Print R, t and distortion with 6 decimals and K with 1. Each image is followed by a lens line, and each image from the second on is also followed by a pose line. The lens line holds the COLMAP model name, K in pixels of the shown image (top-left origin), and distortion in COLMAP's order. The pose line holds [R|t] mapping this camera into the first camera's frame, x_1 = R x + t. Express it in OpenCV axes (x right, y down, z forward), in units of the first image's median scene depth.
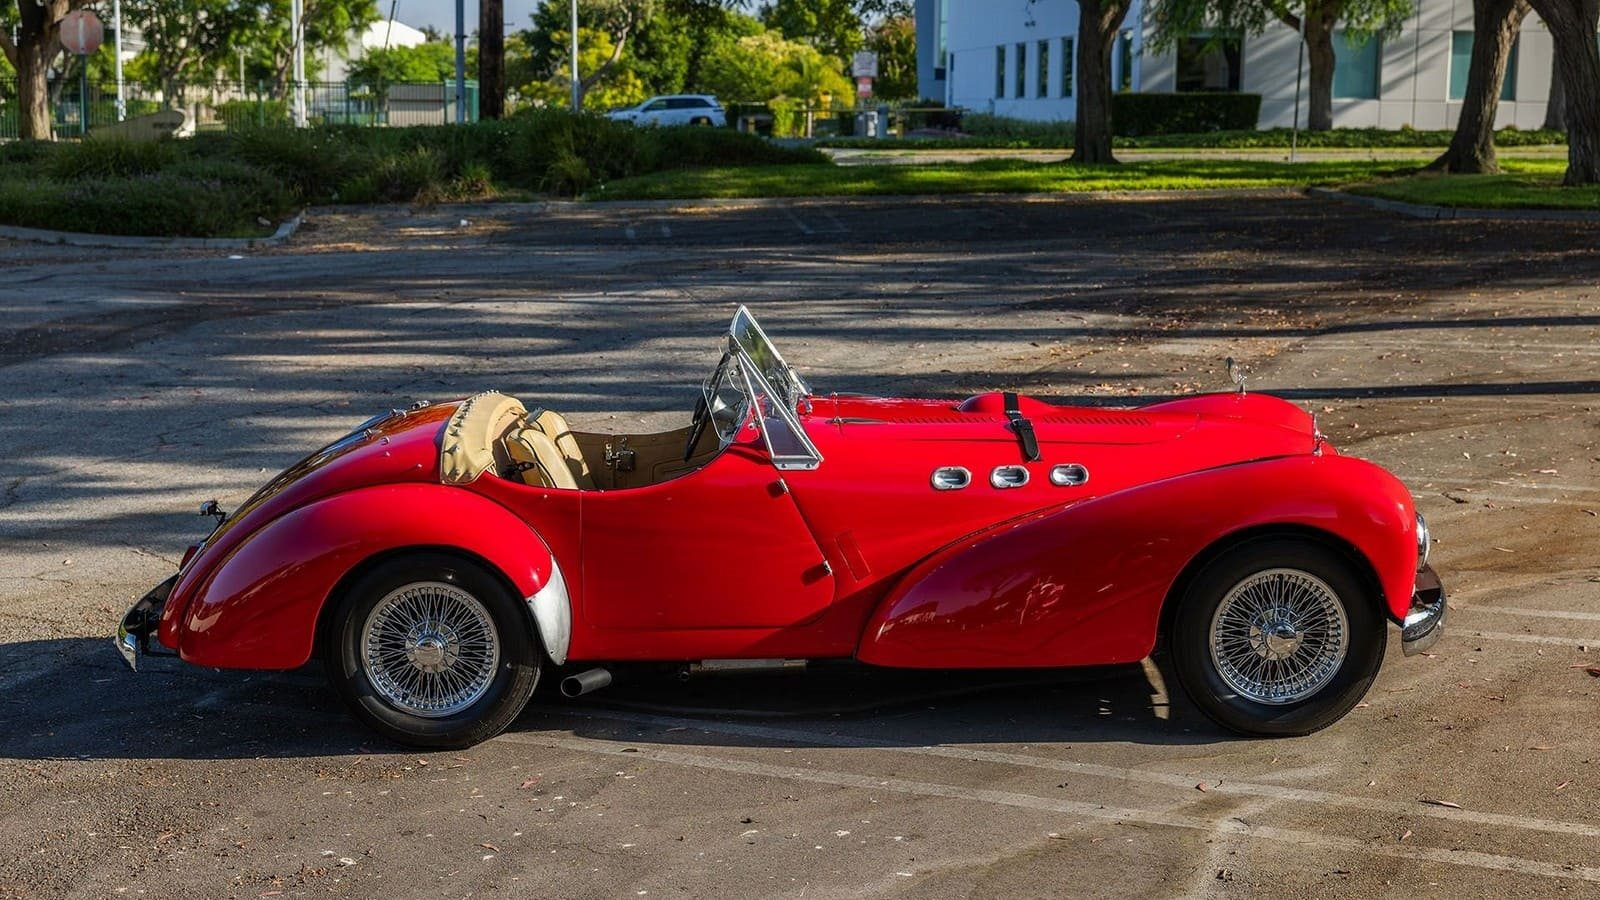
lens RADIAL K [[2303.2, 0, 783.5], [0, 2303.2, 449.1], [0, 0, 1]] dist [-0.007187, 0.173283]
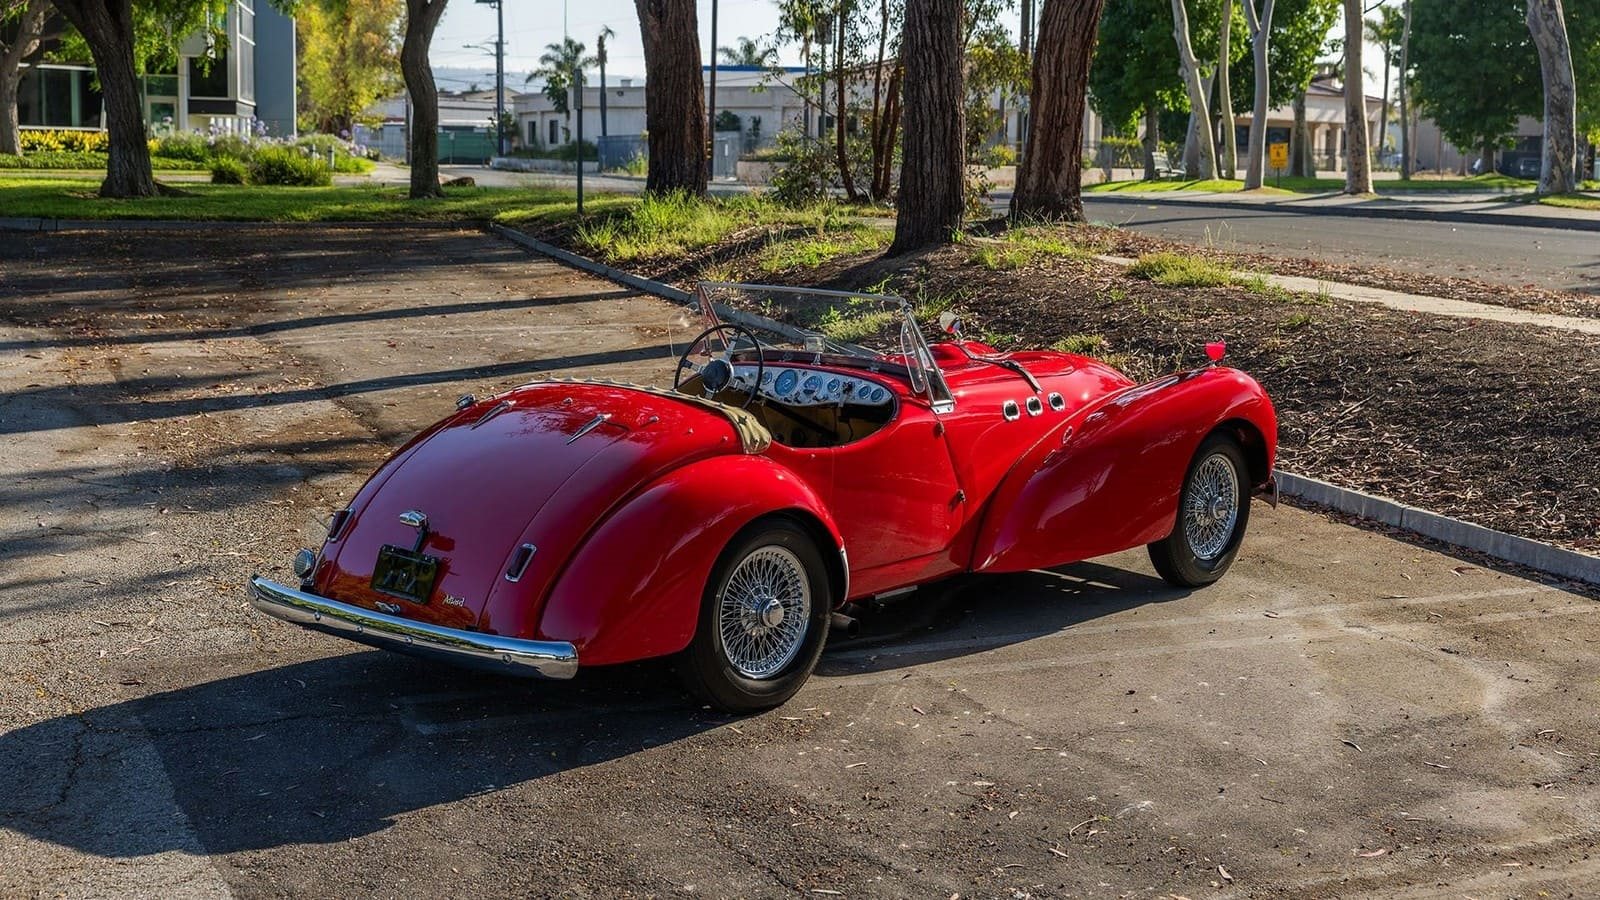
lens RADIAL K [[2271.8, 0, 801.3], [0, 2271.8, 453.4], [0, 0, 1]] dist [0.022645, 0.054533]
pose [[0.660207, -0.093367, 0.745258, -0.650427], [0.099364, 0.994380, 0.036552, -0.014539], [-0.744482, 0.049920, 0.665774, 0.218212]]
